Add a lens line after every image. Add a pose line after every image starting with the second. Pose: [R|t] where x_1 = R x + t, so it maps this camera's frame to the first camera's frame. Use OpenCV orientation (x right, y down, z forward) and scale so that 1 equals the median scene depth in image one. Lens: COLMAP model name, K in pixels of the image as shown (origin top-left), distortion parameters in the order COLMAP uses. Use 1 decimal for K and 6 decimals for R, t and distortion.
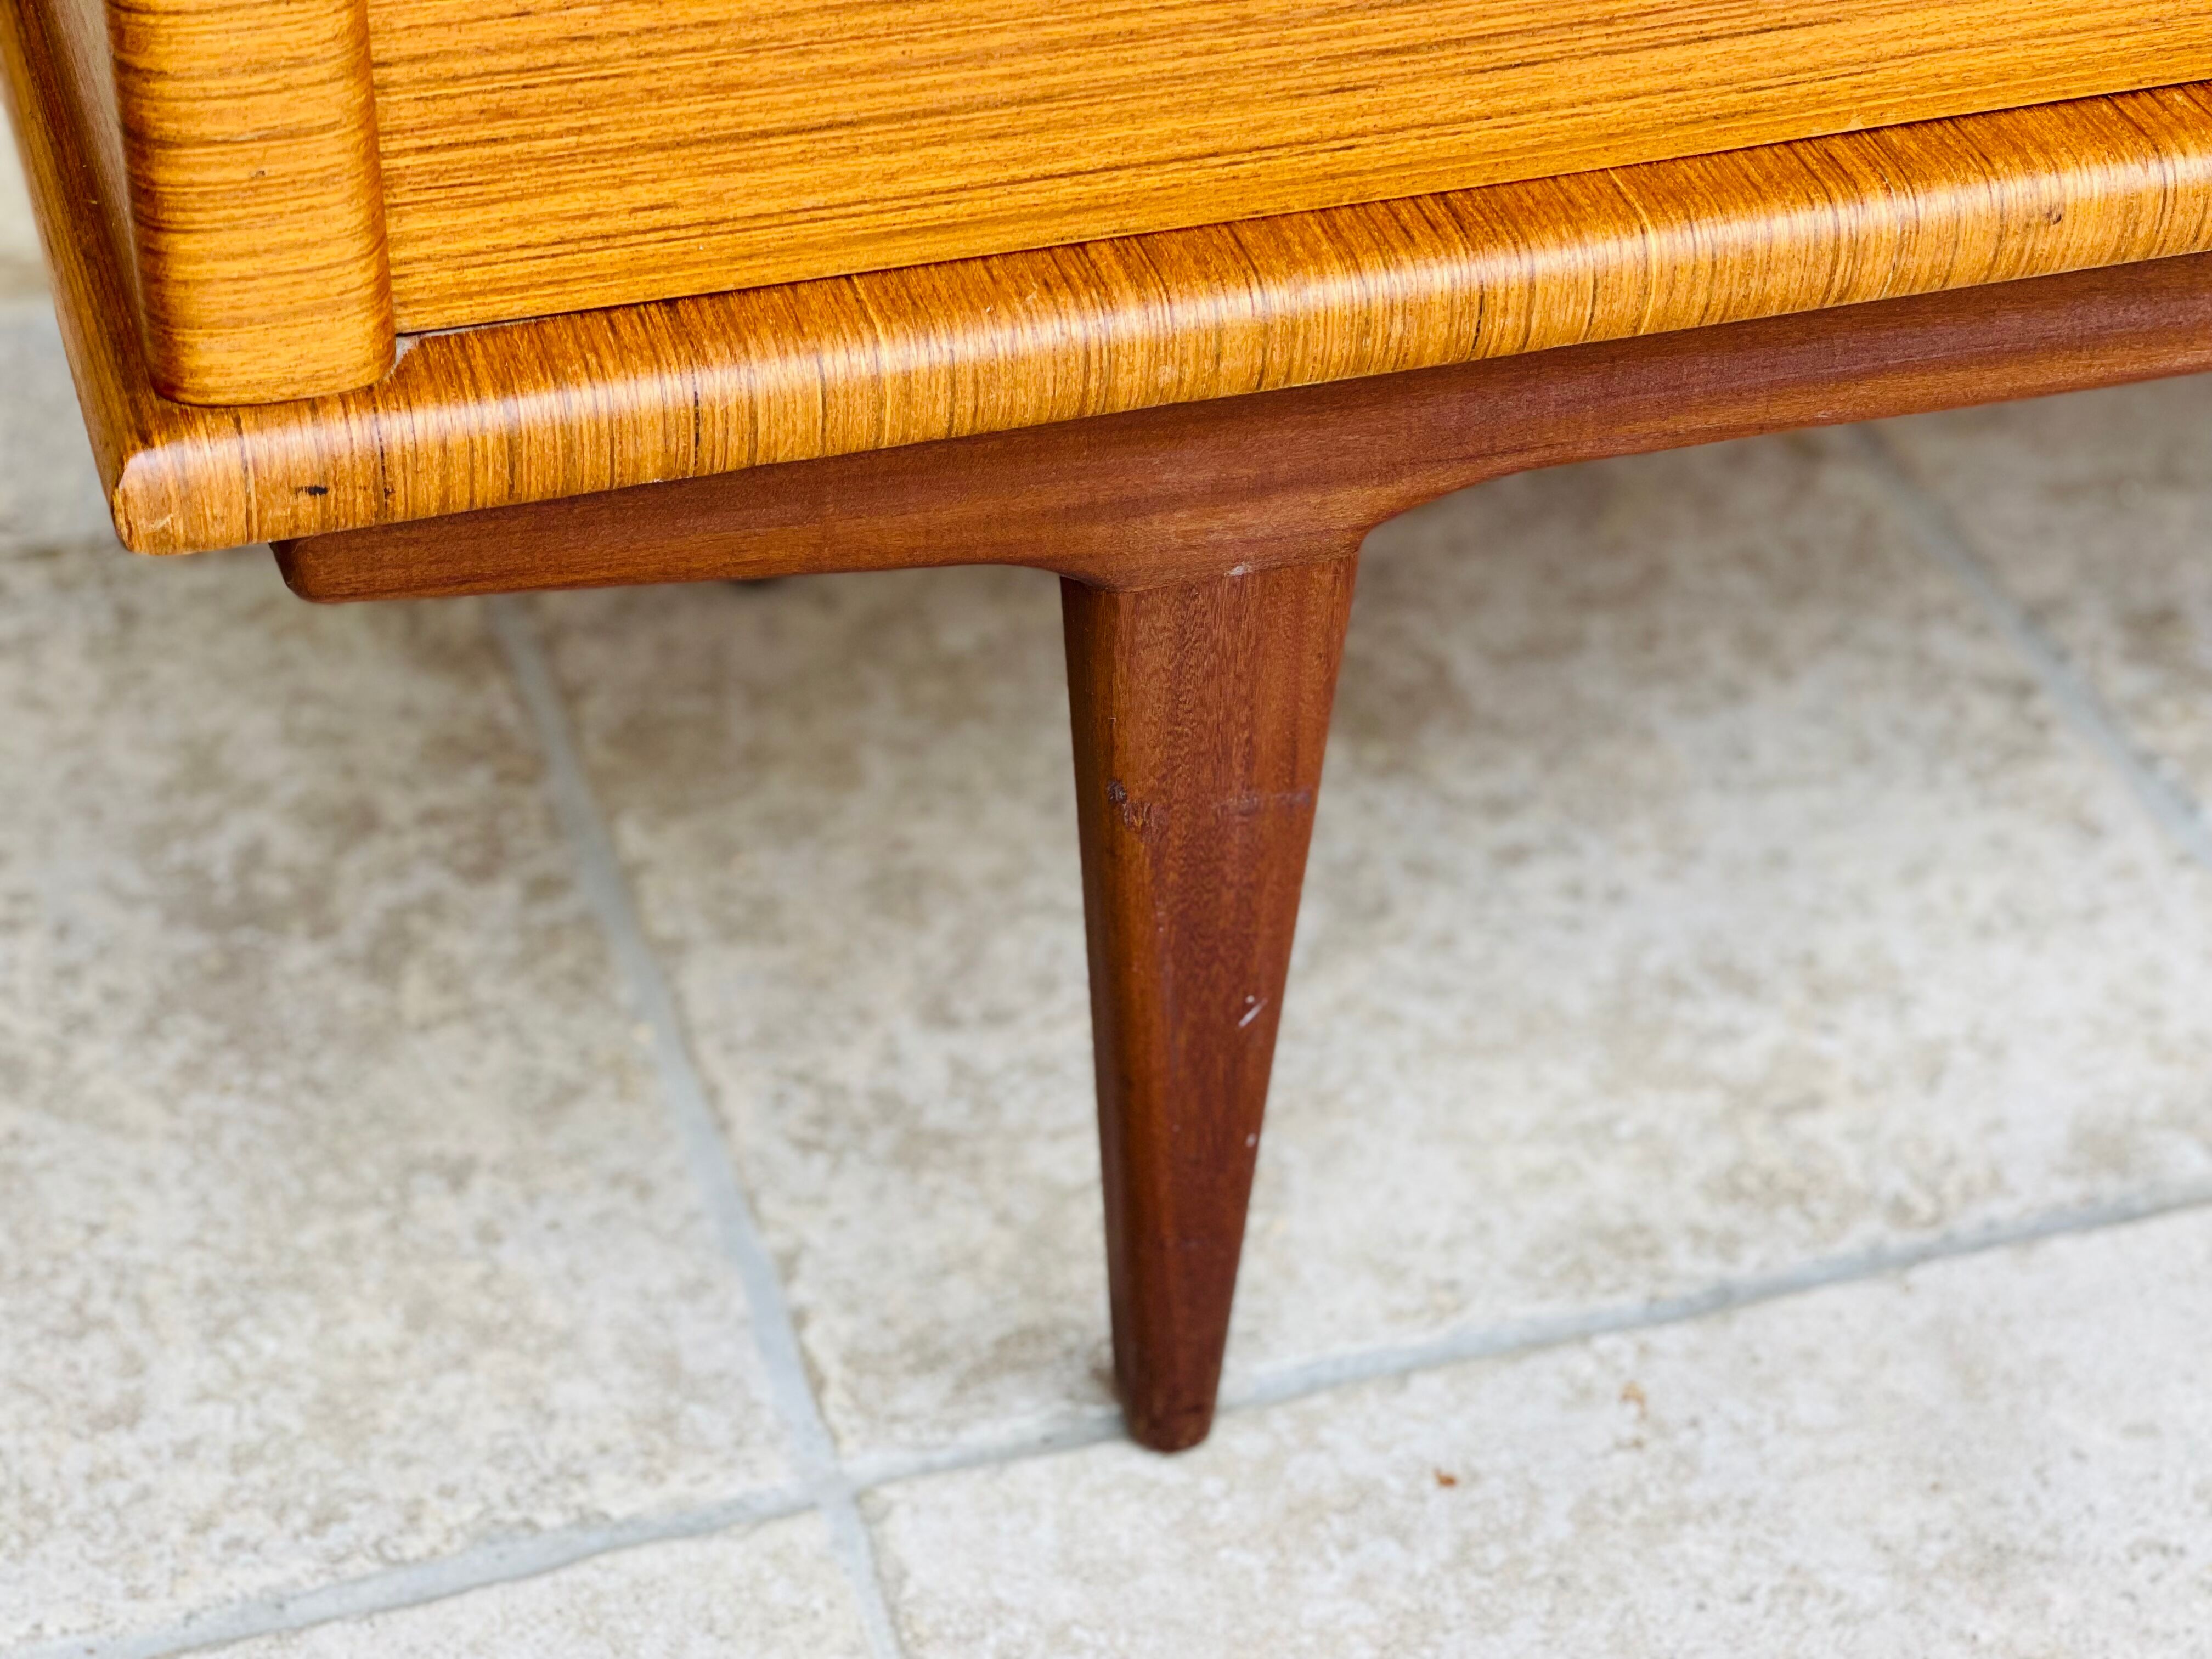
lens RADIAL K [[4214.6, 0, 1030.8], [0, 4214.6, 834.6], [0, 0, 1]] dist [0.353401, -1.080301]
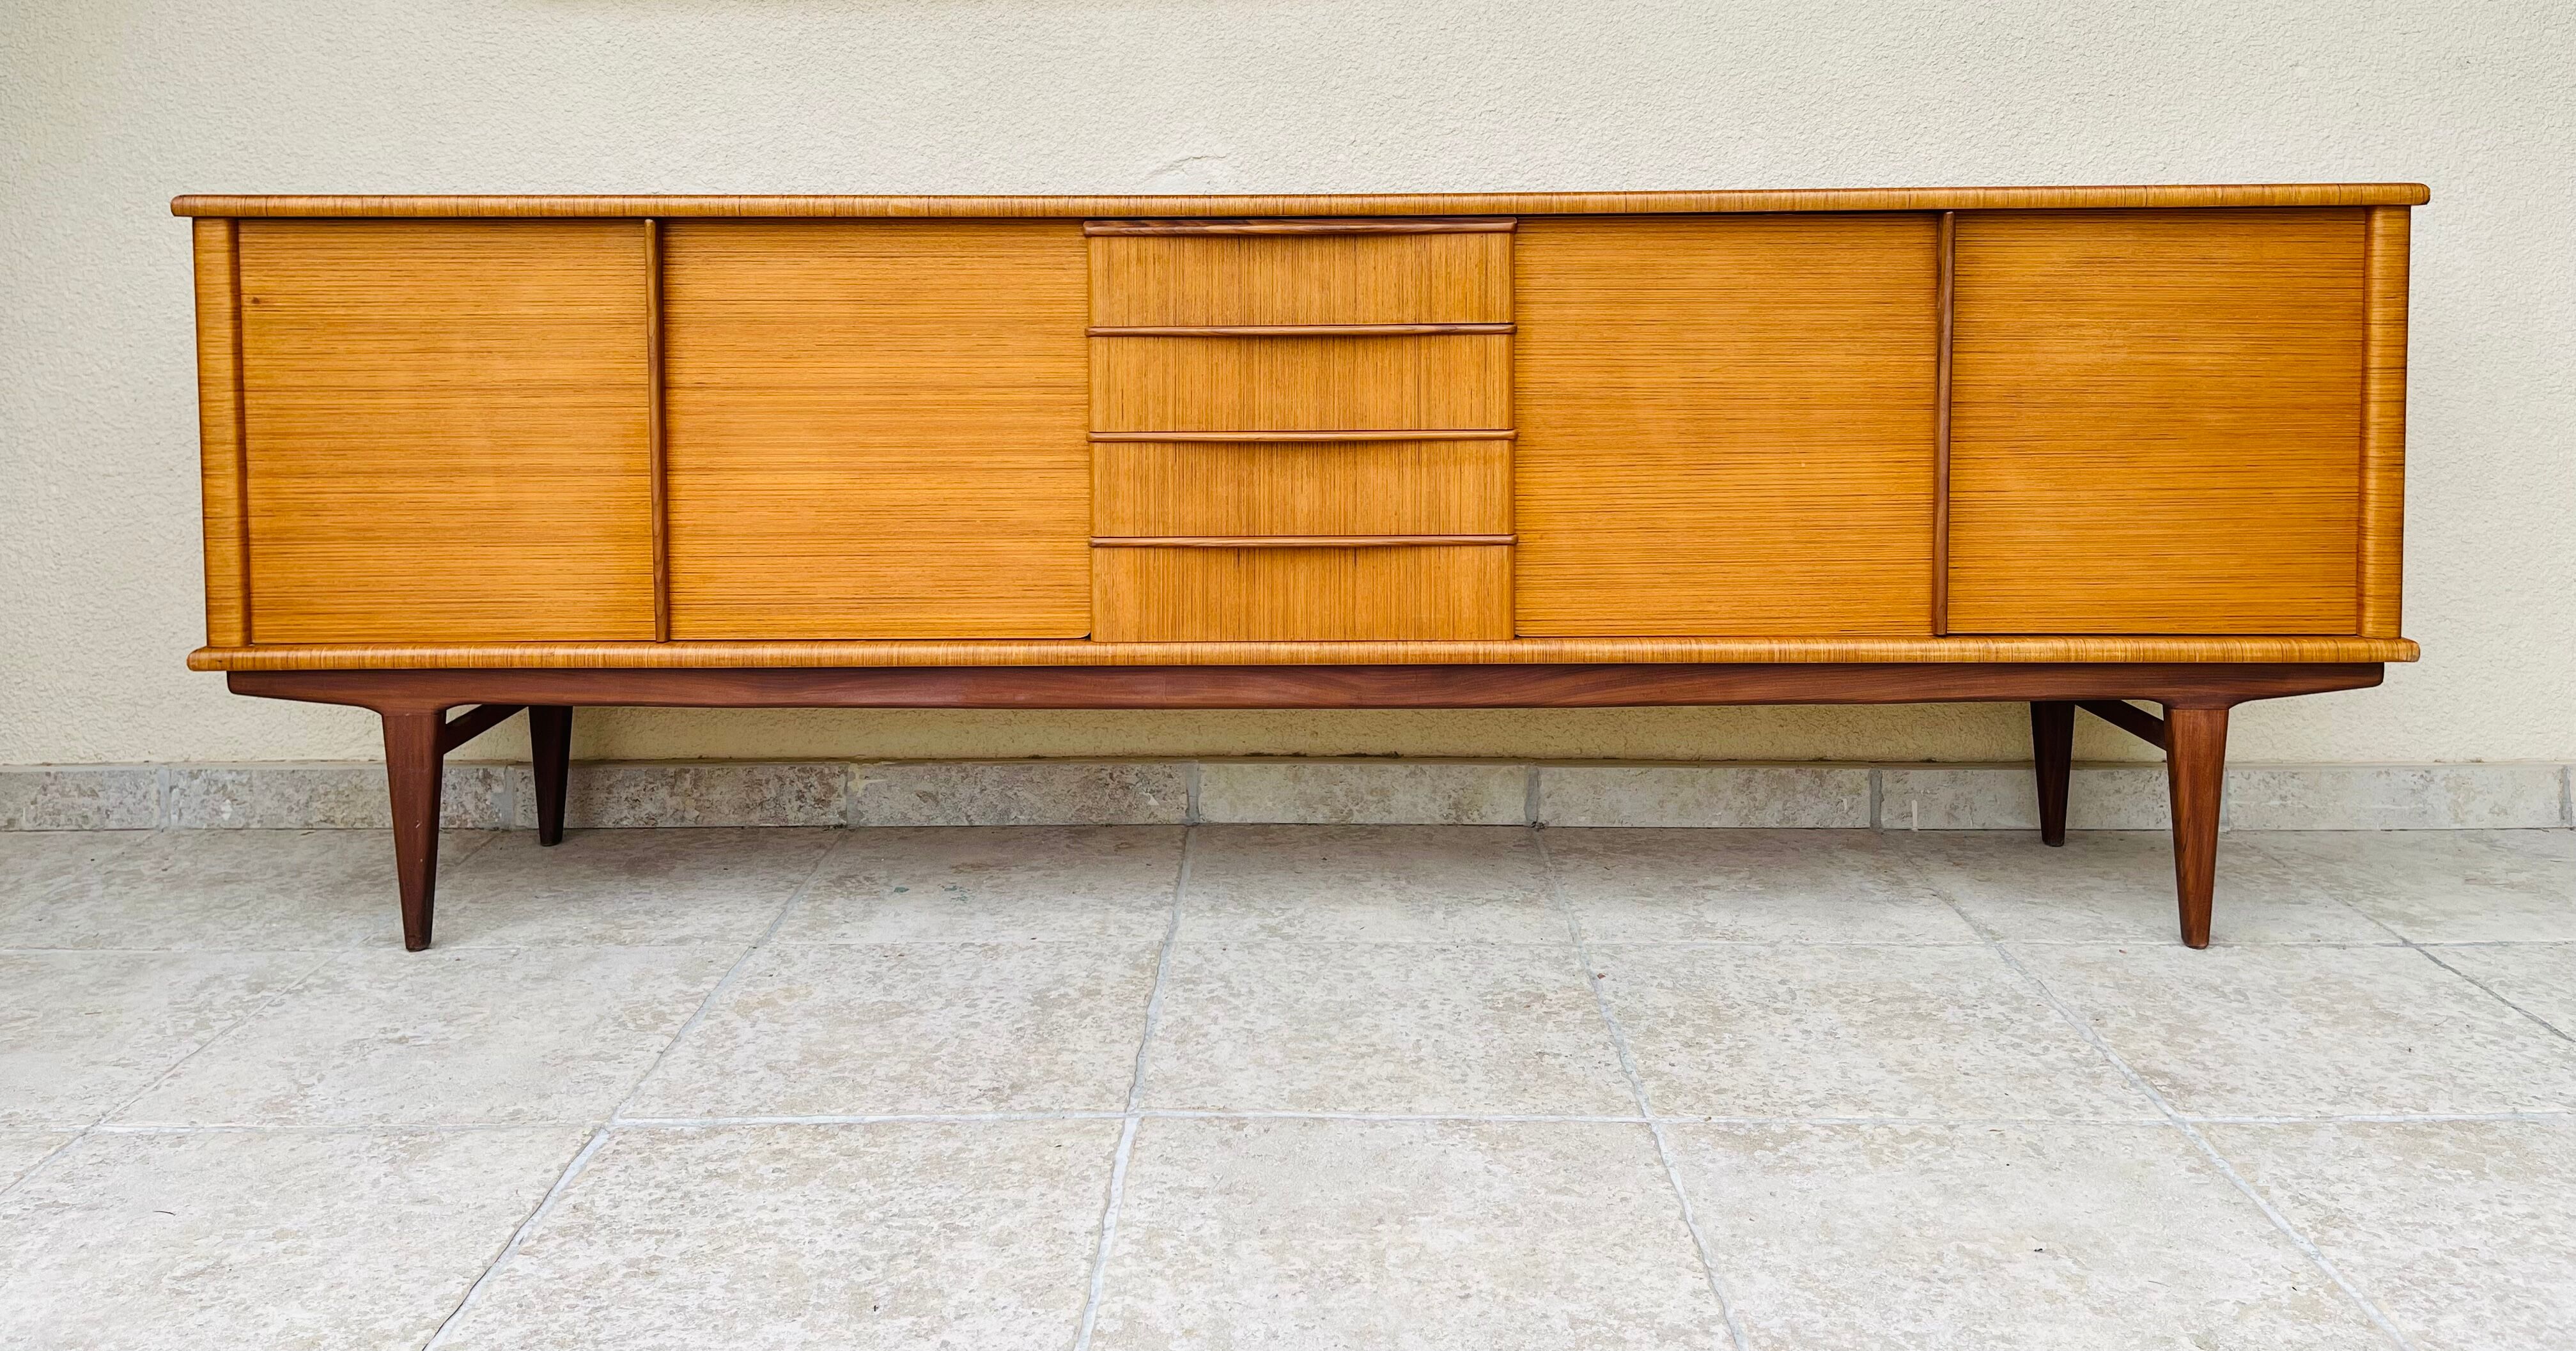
lens RADIAL K [[1939.6, 0, 1288.8], [0, 1939.6, 383.3], [0, 0, 1]] dist [0.094068, -0.126016]
pose [[0.950794, -0.014200, -0.309500, 1.501322], [-0.165137, 0.821999, -0.545020, 0.607819], [0.262148, 0.569312, 0.779207, -0.684904]]
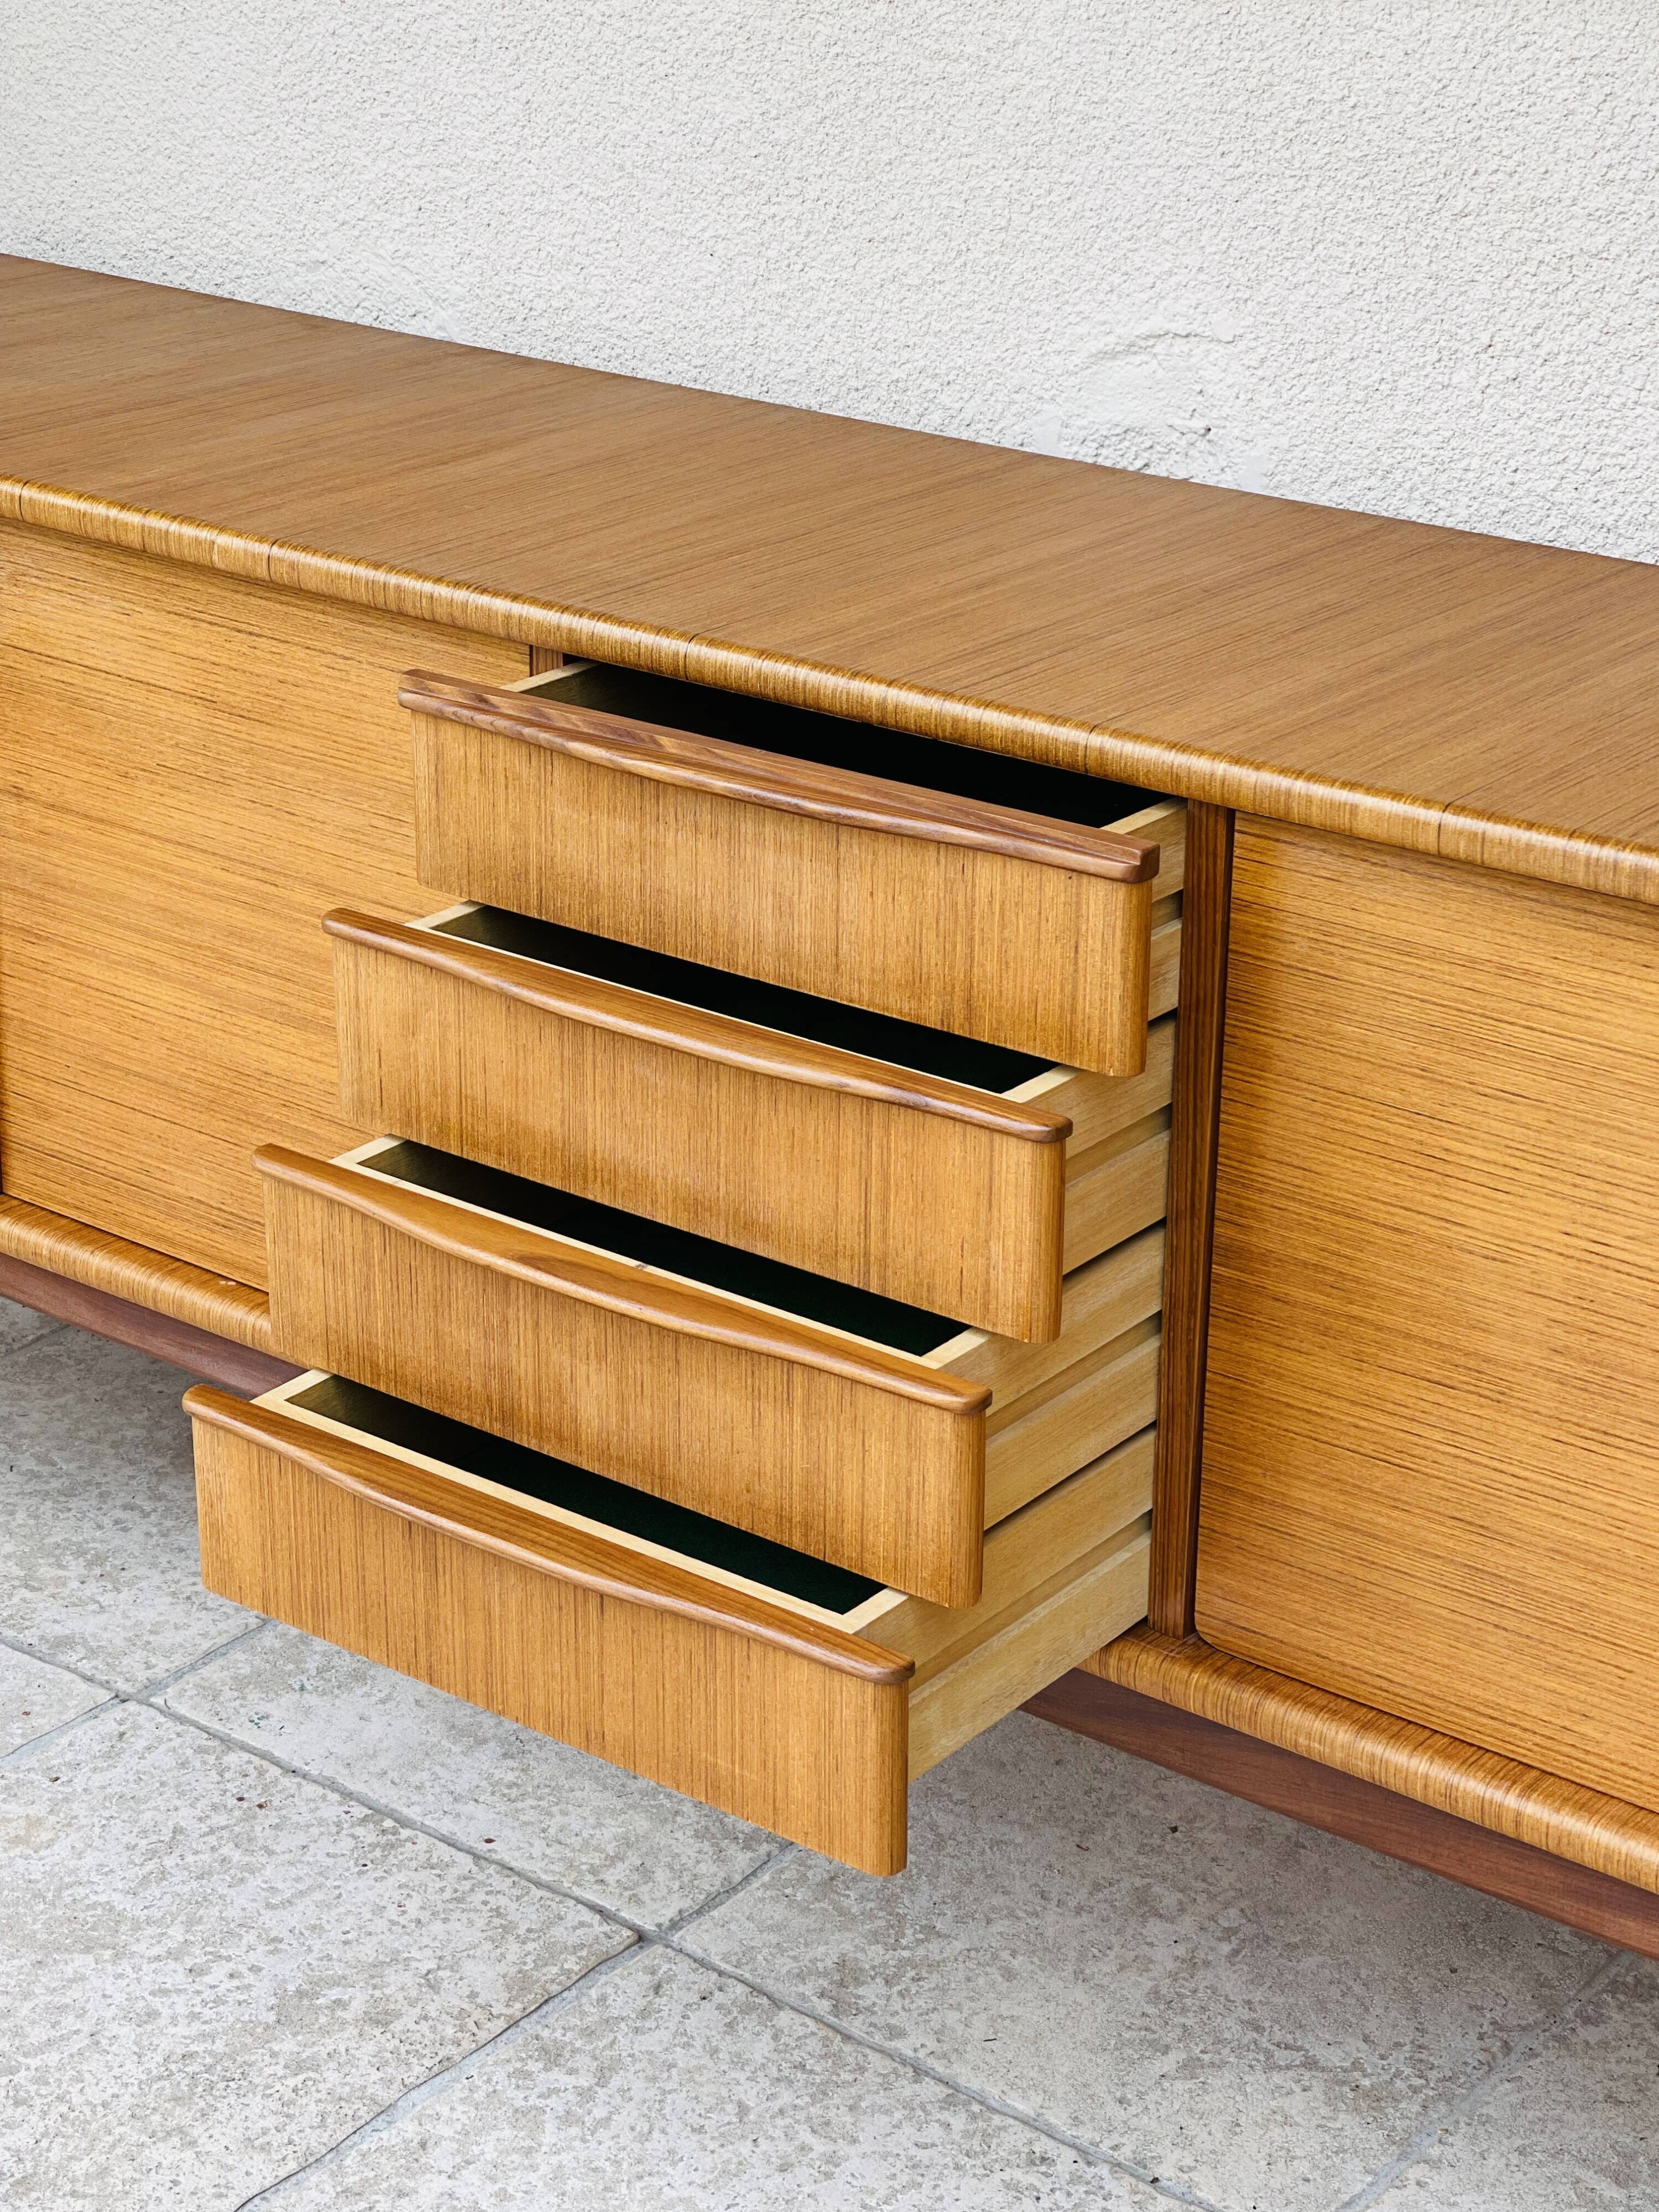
lens RADIAL K [[4109.1, 0, 811.5], [0, 4109.1, 1082.0], [0, 0, 1]] dist [0.211604, -0.101039]
pose [[0.563069, 0.287313, -0.774858, 2.456406], [-0.503025, 0.863073, -0.045513, -0.343828], [0.655682, 0.415400, 0.630495, -0.424852]]
